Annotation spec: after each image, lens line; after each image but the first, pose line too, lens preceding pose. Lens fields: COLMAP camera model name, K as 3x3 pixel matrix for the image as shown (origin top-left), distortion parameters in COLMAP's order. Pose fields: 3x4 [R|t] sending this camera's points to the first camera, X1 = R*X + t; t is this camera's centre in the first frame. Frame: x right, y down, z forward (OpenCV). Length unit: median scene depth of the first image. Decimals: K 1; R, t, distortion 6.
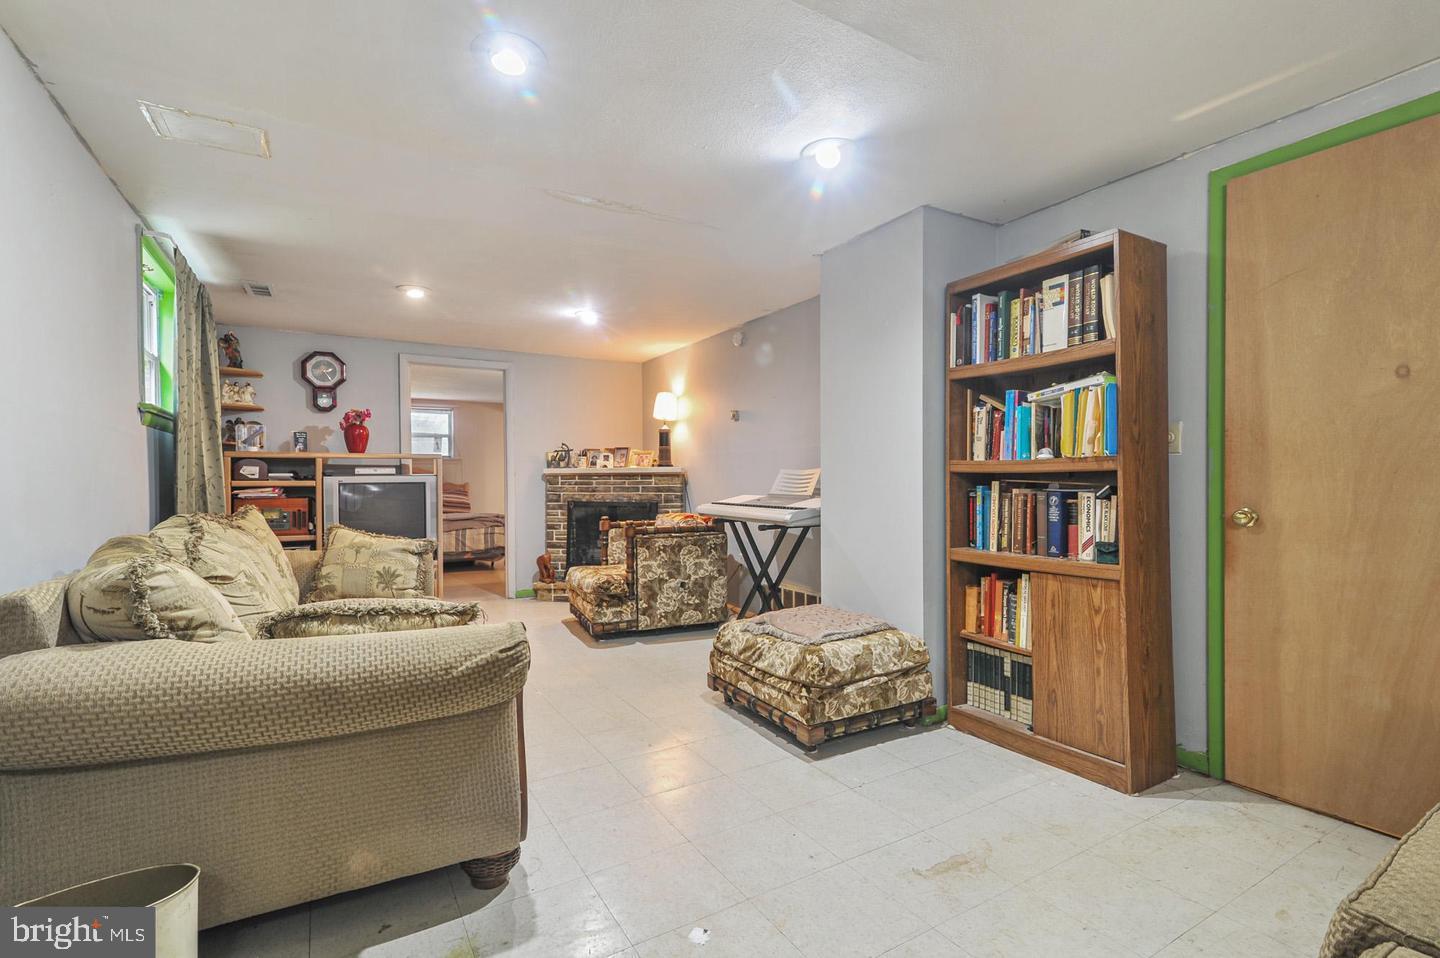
lens RADIAL K [[663.8, 0, 718.7], [0, 663.8, 479.6], [0, 0, 1]] dist [0.018438, 0.000310]
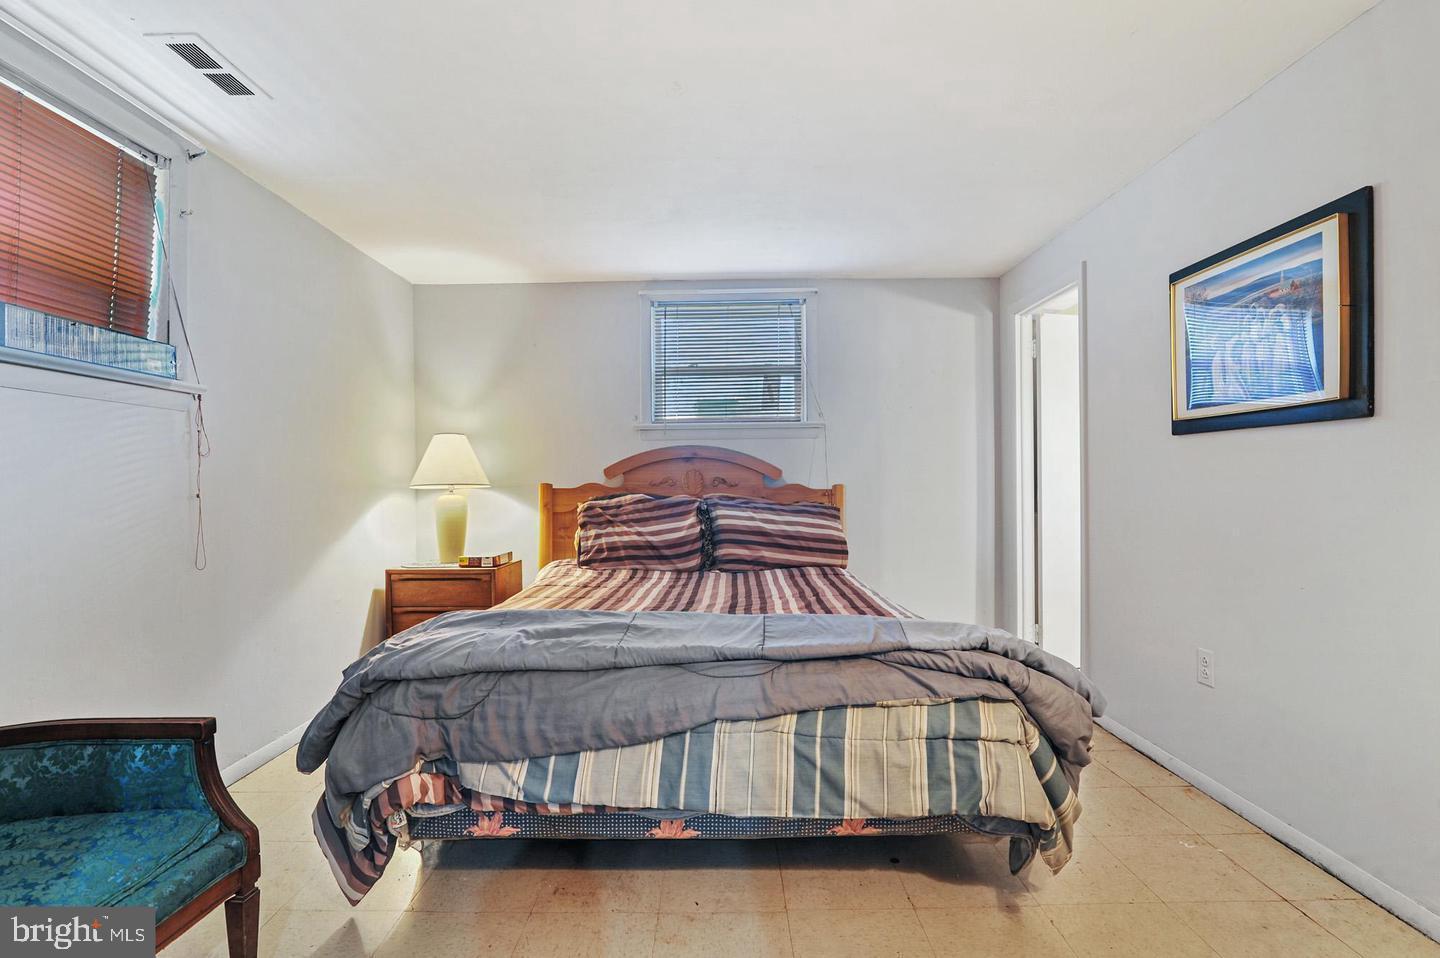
lens RADIAL K [[663.8, 0, 720.2], [0, 663.8, 478.3], [0, 0, 1]] dist [0.018438, 0.000310]
pose [[0.861374, -0.005700, -0.507939, -0.302984], [0.001515, 0.999961, -0.008653, 0.003210], [0.507969, 0.006684, 0.861349, 0.791091]]
